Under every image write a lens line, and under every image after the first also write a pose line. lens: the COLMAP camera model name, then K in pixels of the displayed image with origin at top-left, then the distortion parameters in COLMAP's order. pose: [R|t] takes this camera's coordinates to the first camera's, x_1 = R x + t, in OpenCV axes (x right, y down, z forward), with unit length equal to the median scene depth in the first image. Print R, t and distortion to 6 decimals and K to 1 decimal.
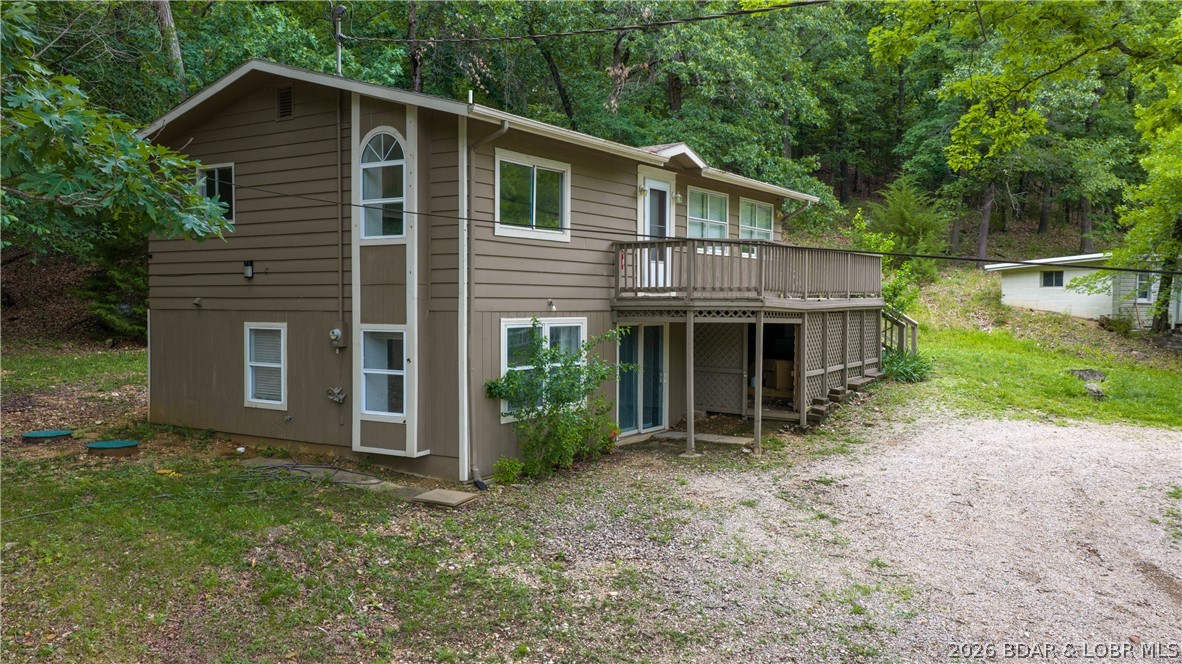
lens RADIAL K [[1003.3, 0, 588.9], [0, 1003.3, 335.8], [0, 0, 1]] dist [0.037004, -0.038193]
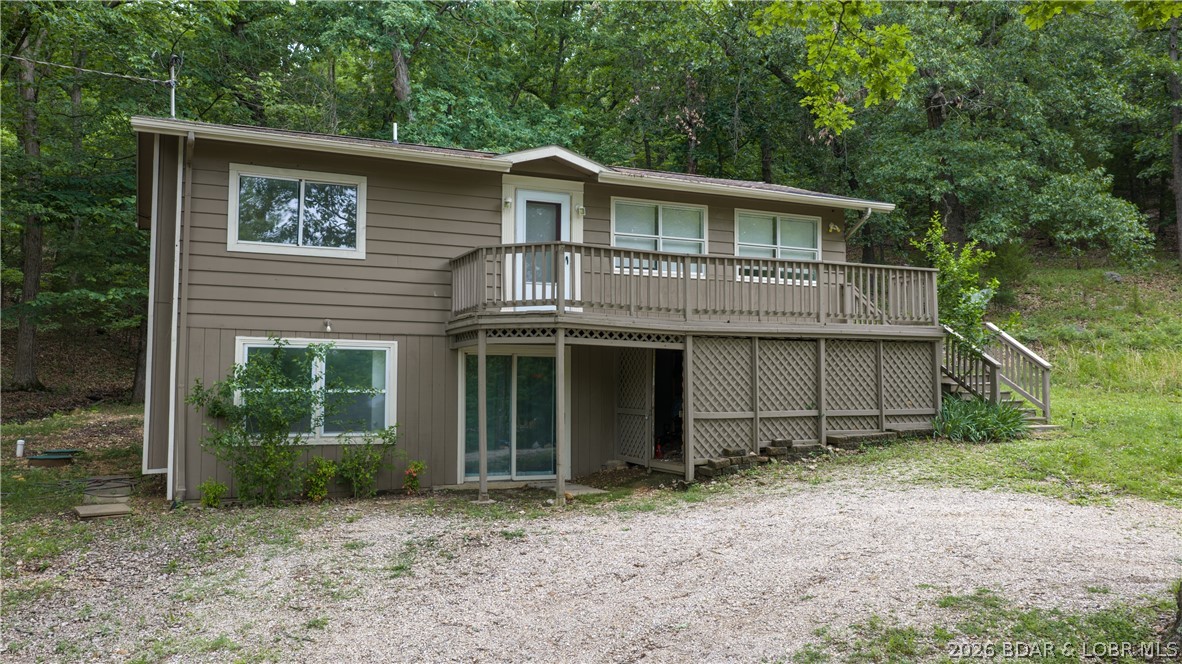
lens RADIAL K [[1003.3, 0, 590.6], [0, 1003.3, 327.7], [0, 0, 1]] dist [0.037004, -0.038193]
pose [[0.836706, -0.036218, -0.546454, 0.585112], [-0.021865, 0.994806, -0.099413, 0.051020], [0.547216, 0.095128, 0.831568, 0.303294]]
